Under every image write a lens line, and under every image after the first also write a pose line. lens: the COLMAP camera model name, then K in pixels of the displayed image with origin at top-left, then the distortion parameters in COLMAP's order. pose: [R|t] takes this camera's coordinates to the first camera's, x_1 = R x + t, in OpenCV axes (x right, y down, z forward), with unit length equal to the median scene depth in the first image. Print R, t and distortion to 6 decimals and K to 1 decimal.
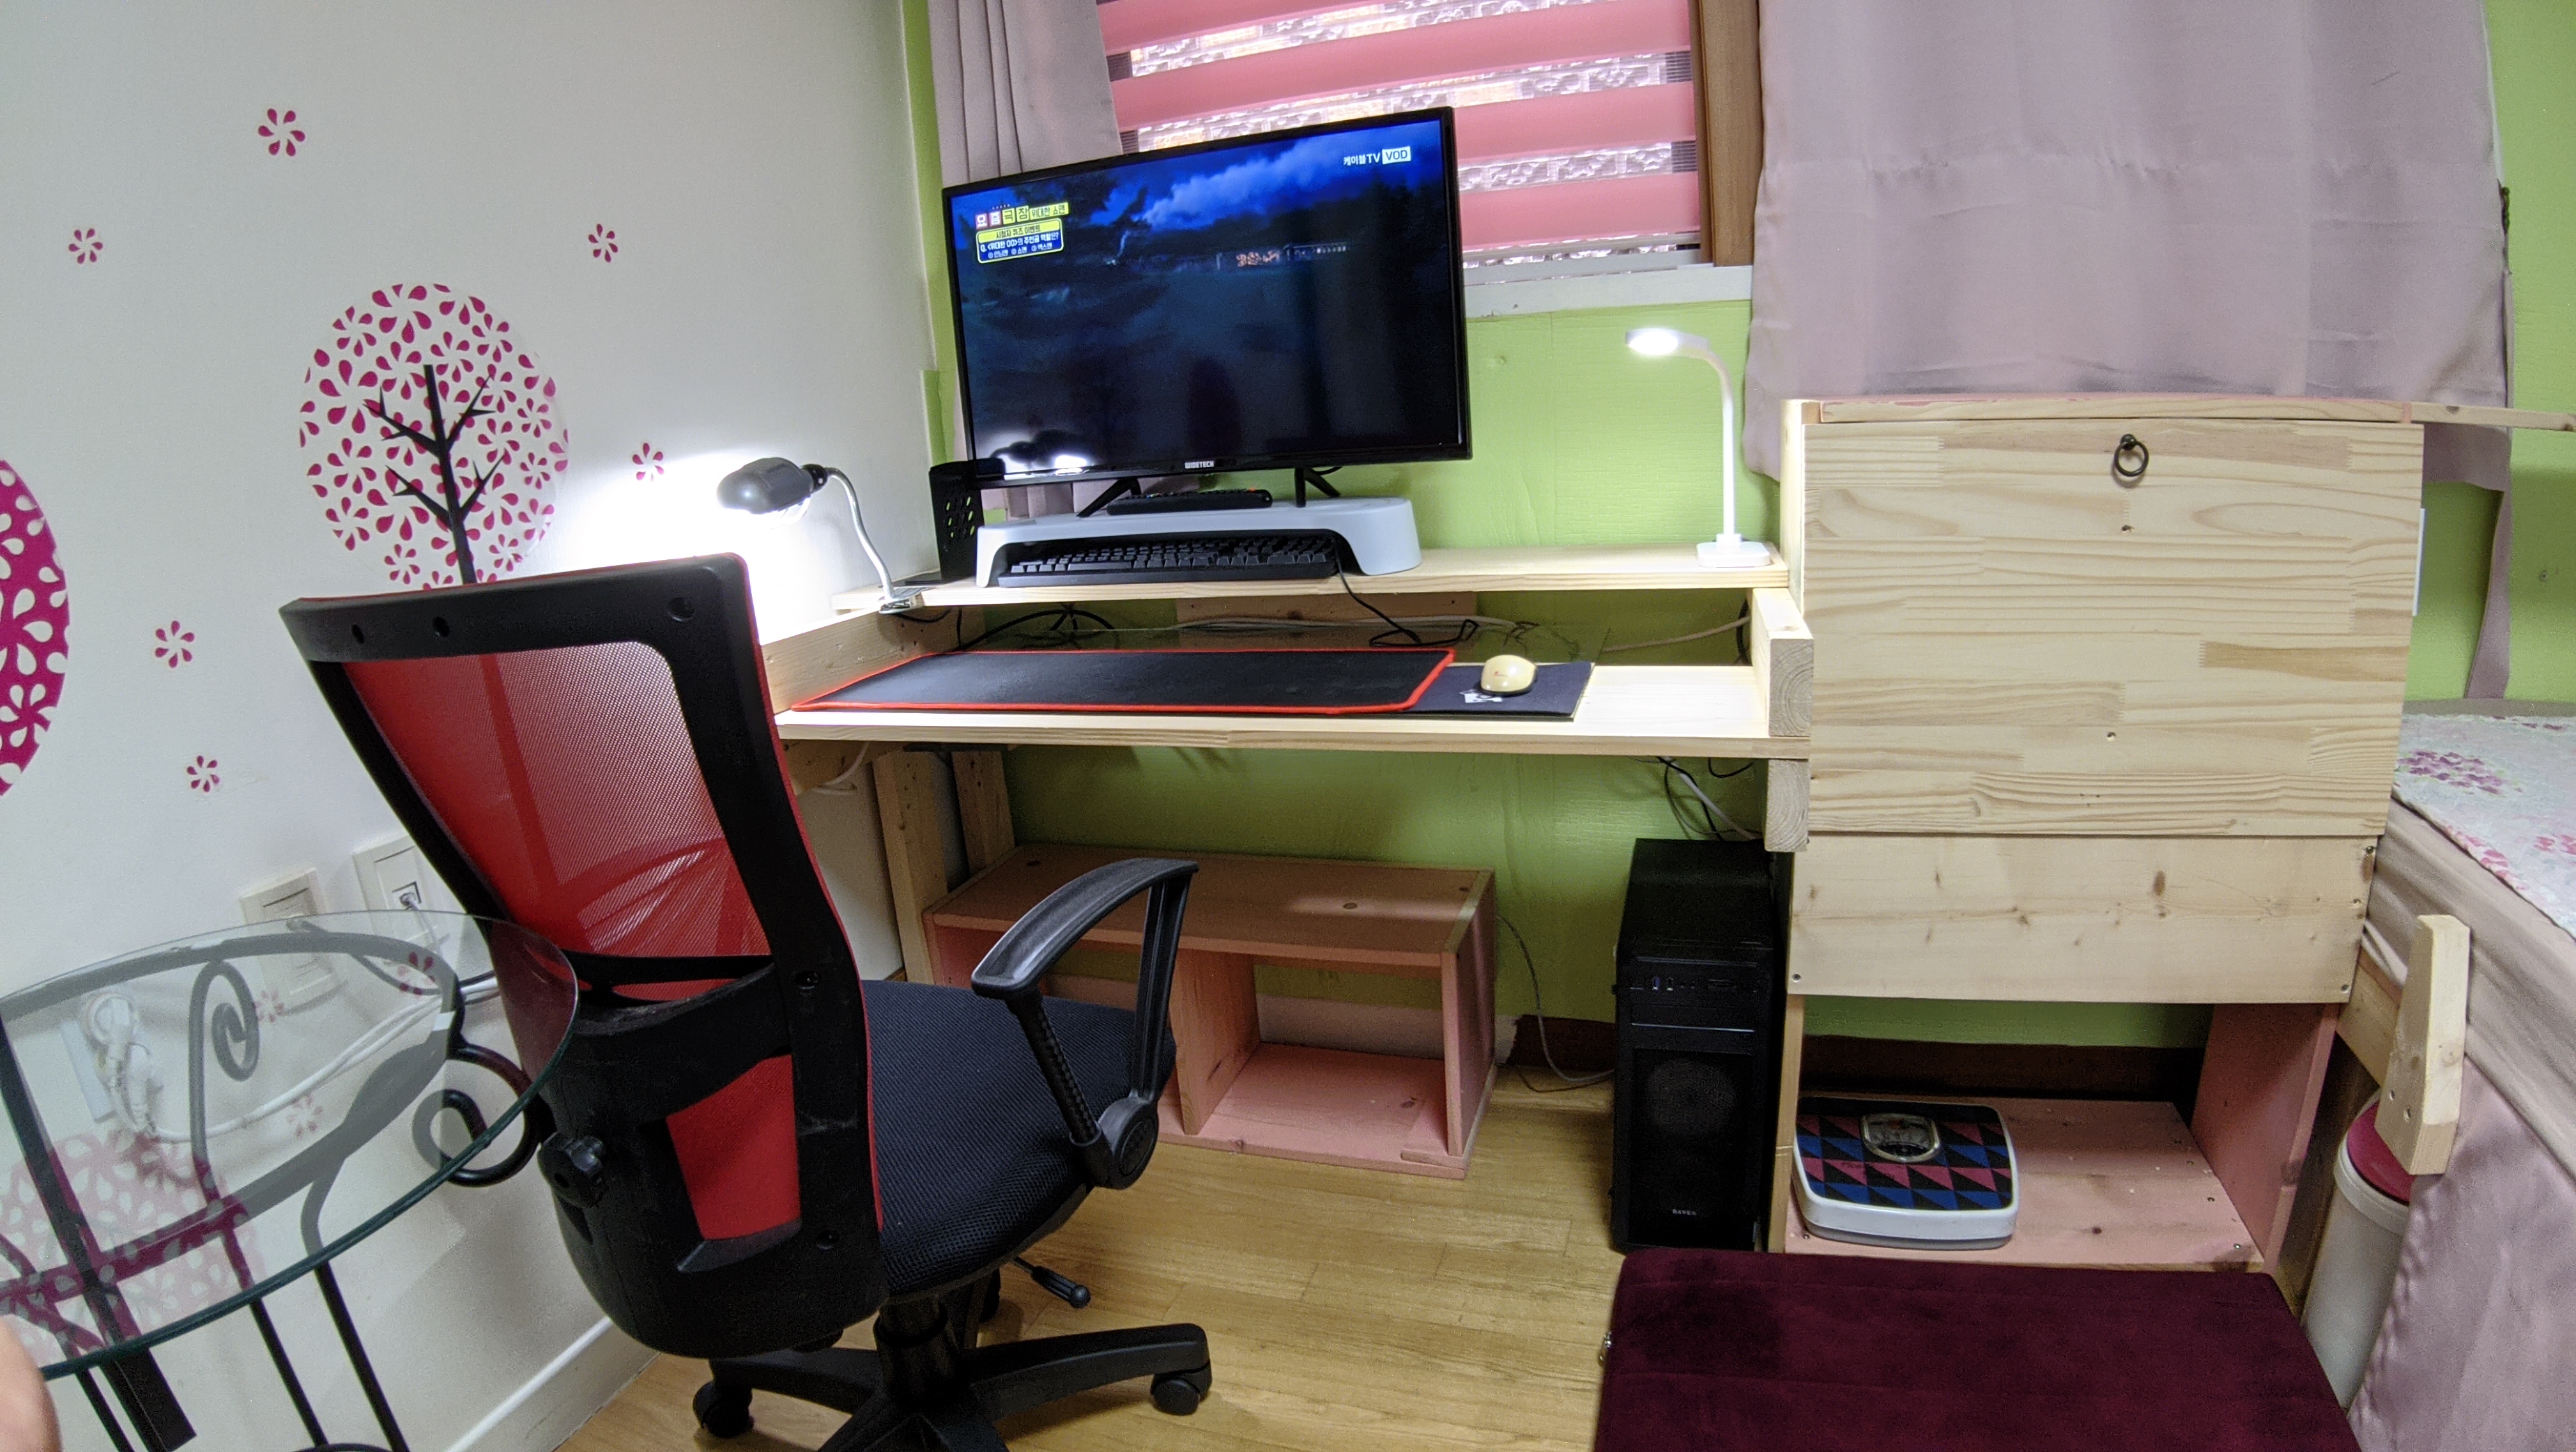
lens RADIAL K [[1249.2, 0, 1276.3], [0, 1249.2, 729.6], [0, 0, 1]] dist [-0.173182, 0.021640]
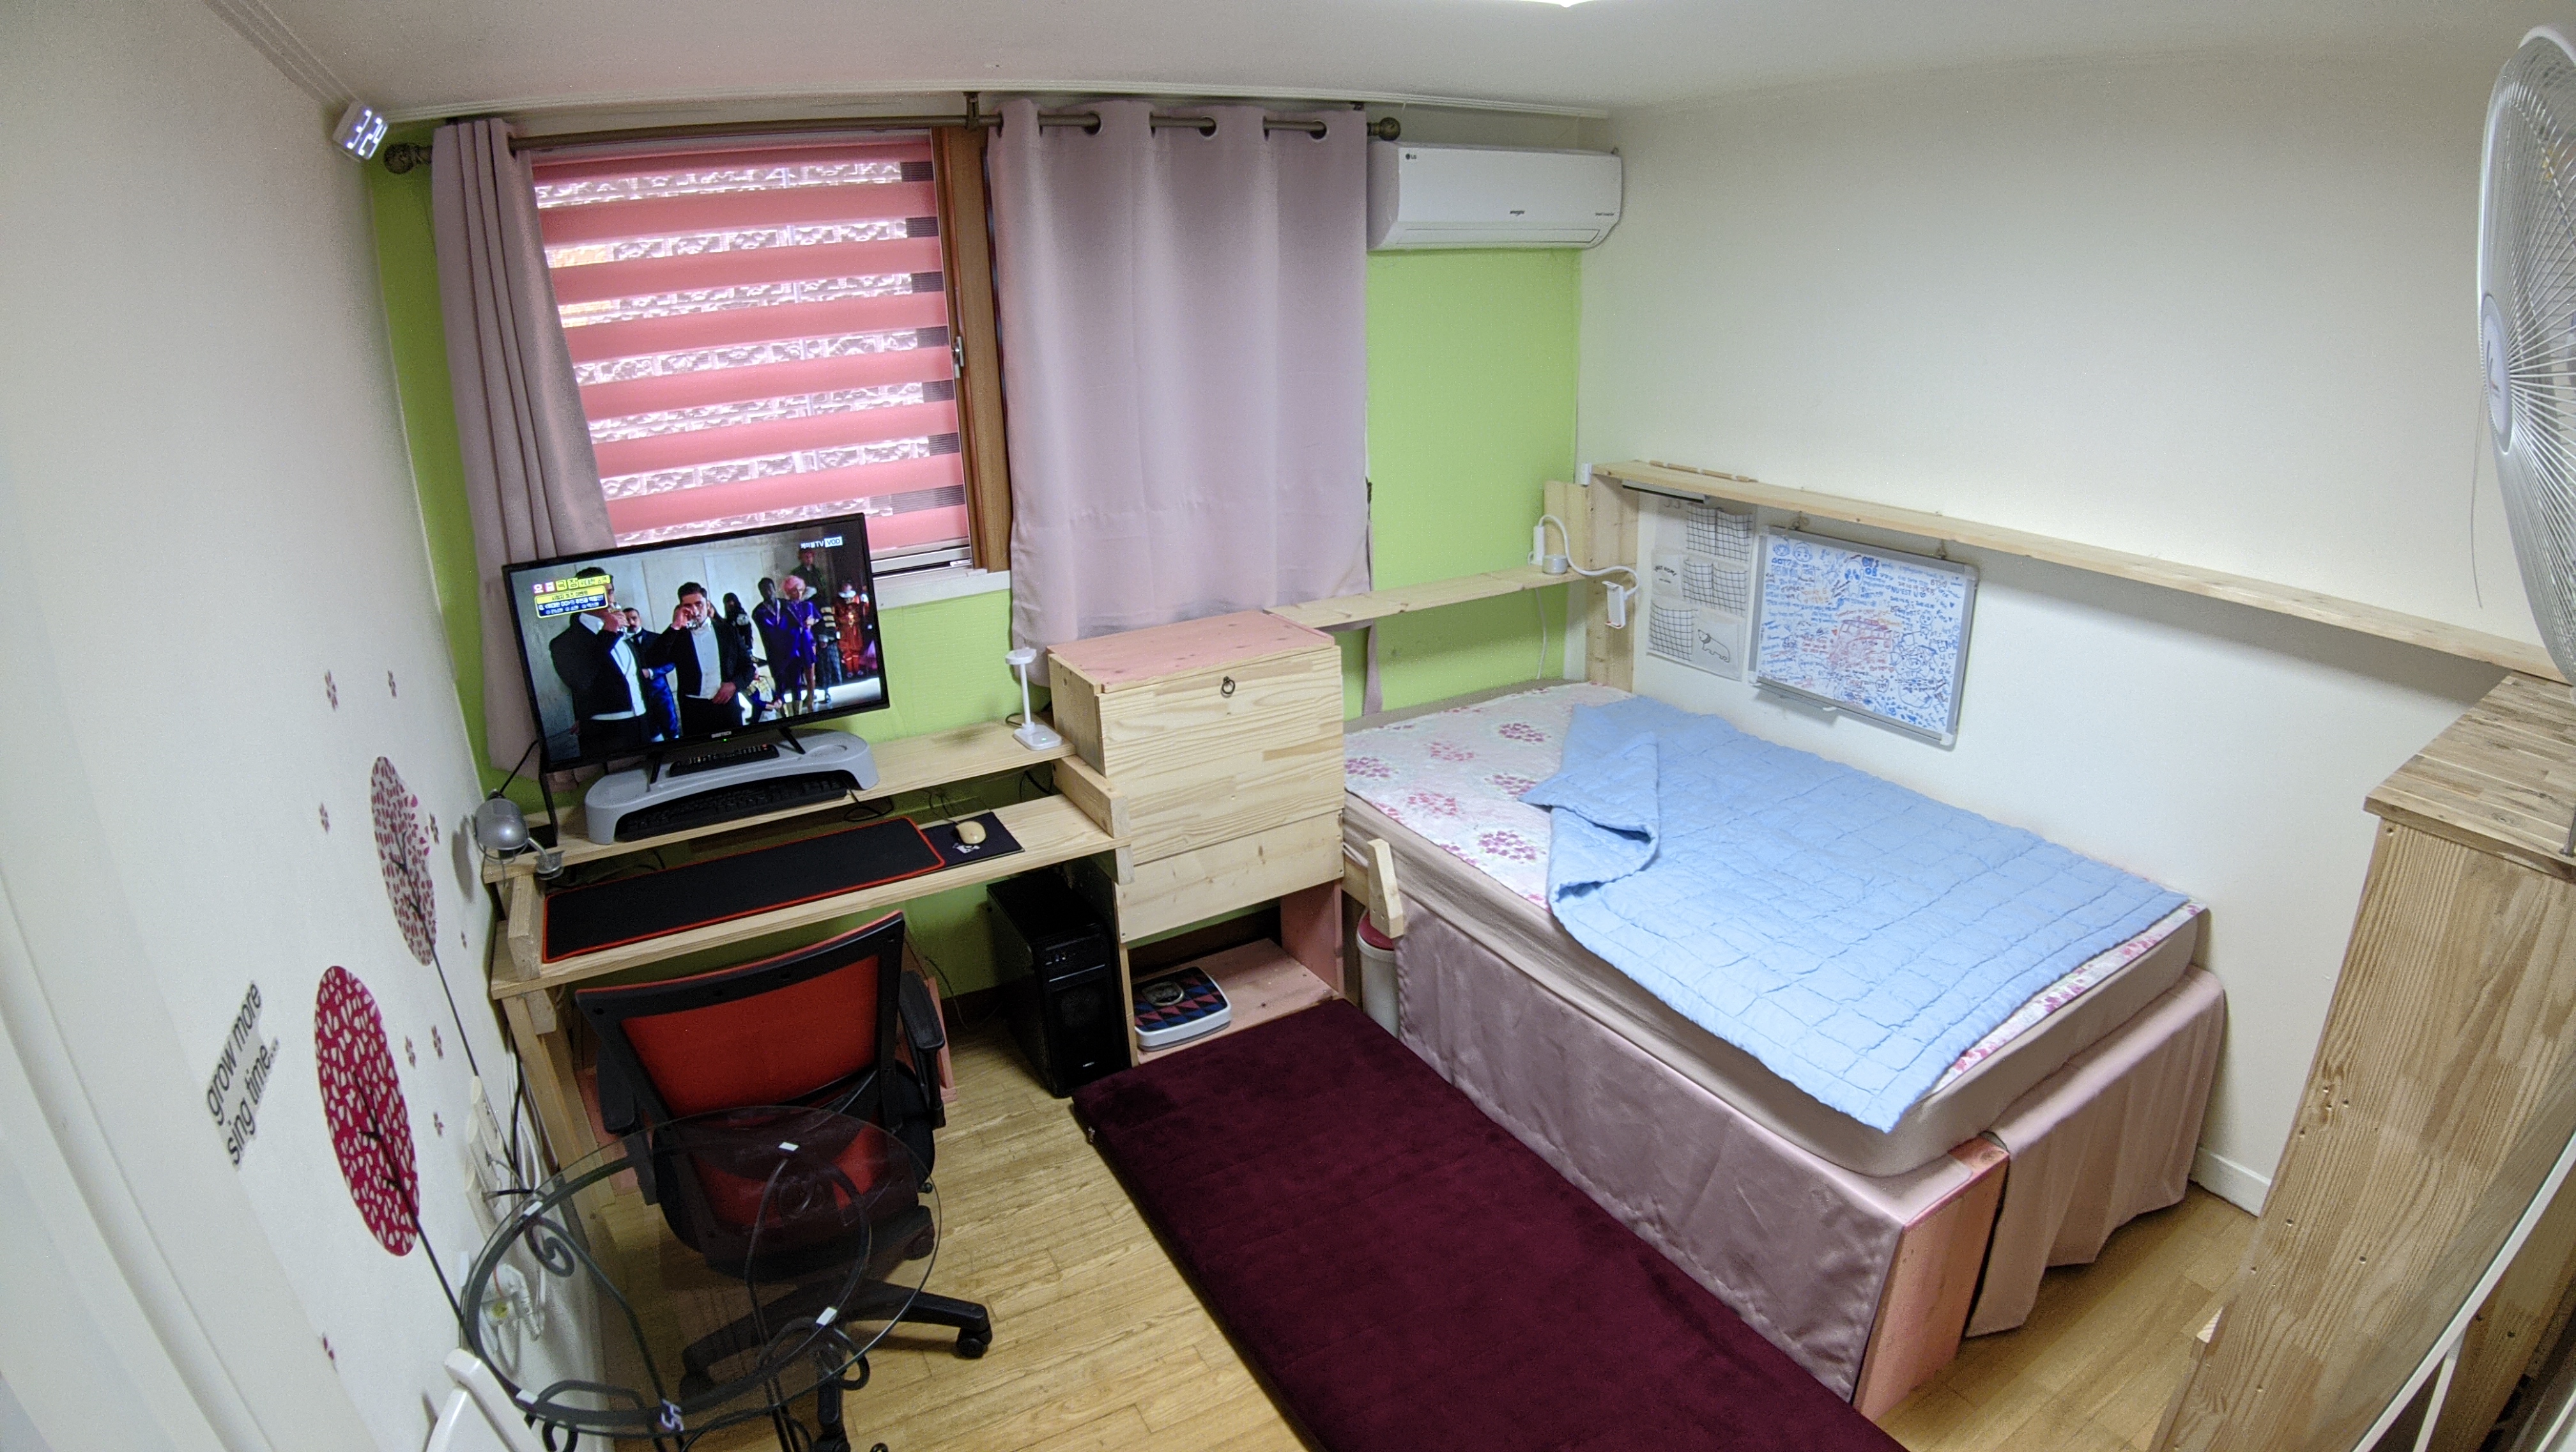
lens RADIAL K [[1249.2, 0, 1277.2], [0, 1249.2, 733.1], [0, 0, 1]] dist [-0.173182, 0.021640]
pose [[0.670269, -0.201169, 0.714332, -0.950953], [0.171893, 0.978466, 0.114264, -0.374036], [-0.721937, 0.046201, 0.690415, -0.793315]]
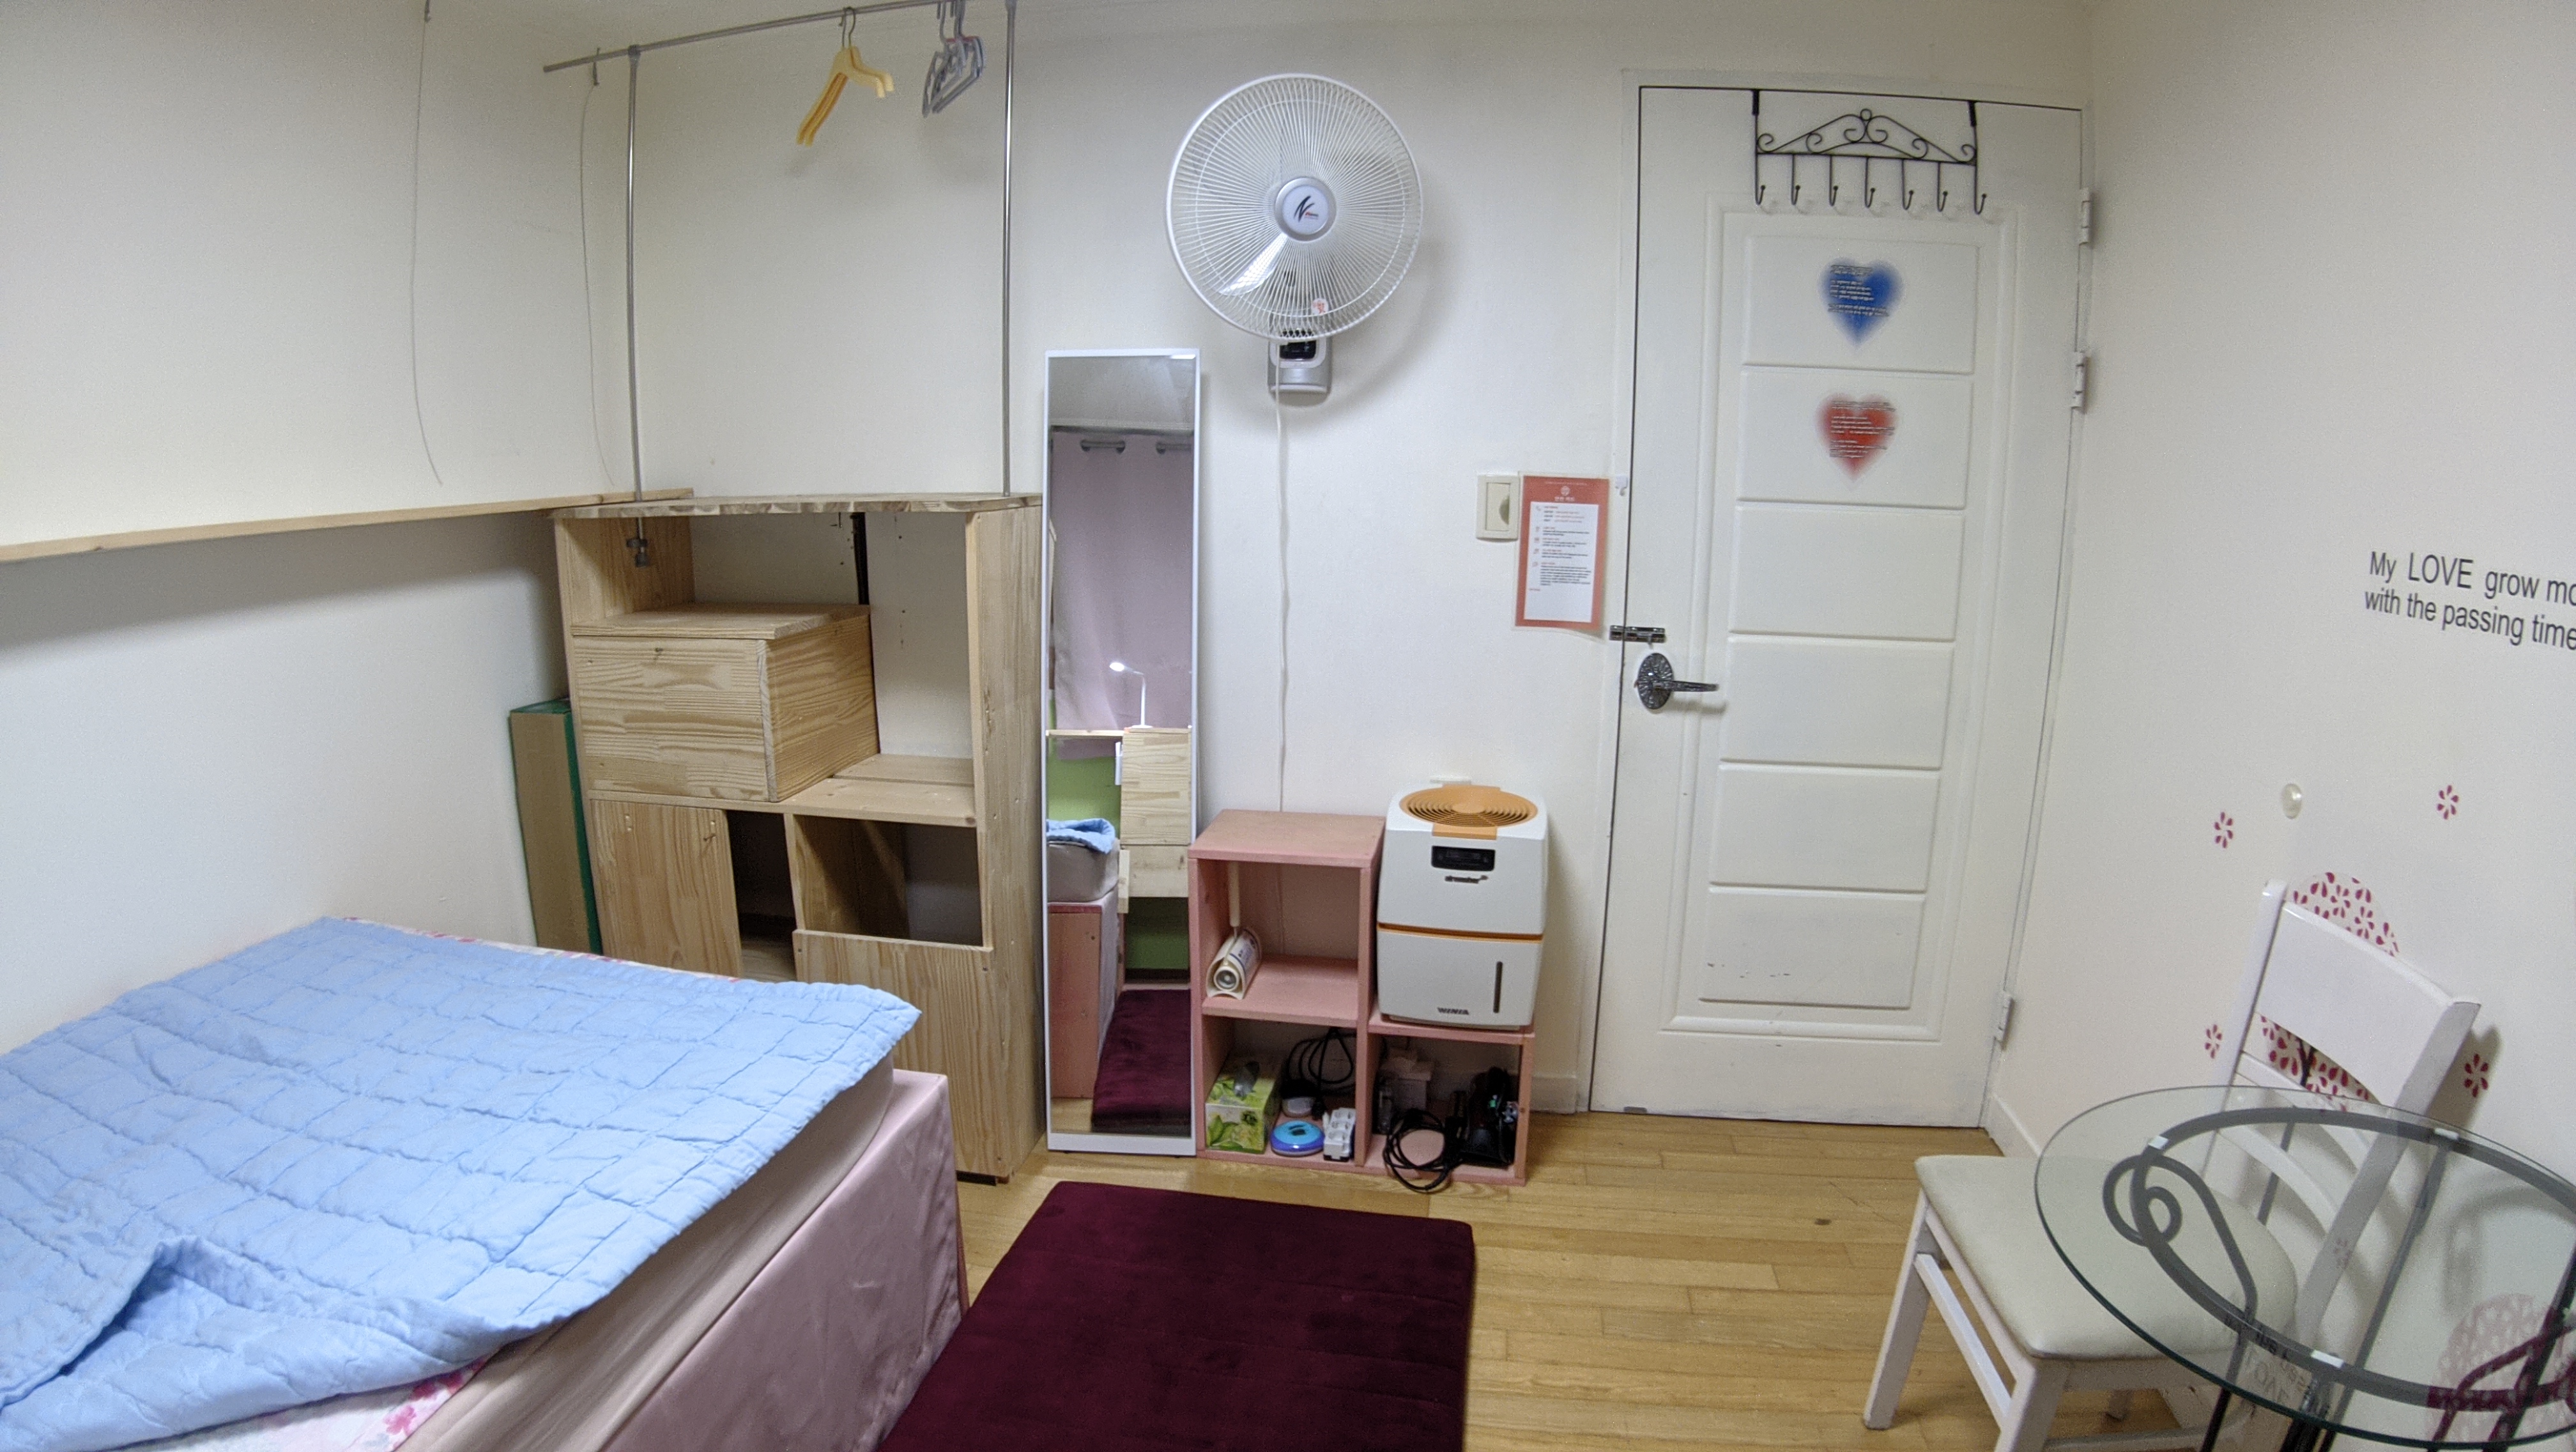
lens RADIAL K [[1249.2, 0, 1287.3], [0, 1249.2, 728.5], [0, 0, 1]] dist [-0.173182, 0.021640]
pose [[-0.984422, 0.099272, -0.145113, 0.254417], [0.025206, 0.896509, 0.442308, -0.492135], [0.174003, 0.431760, -0.885046, 0.864765]]
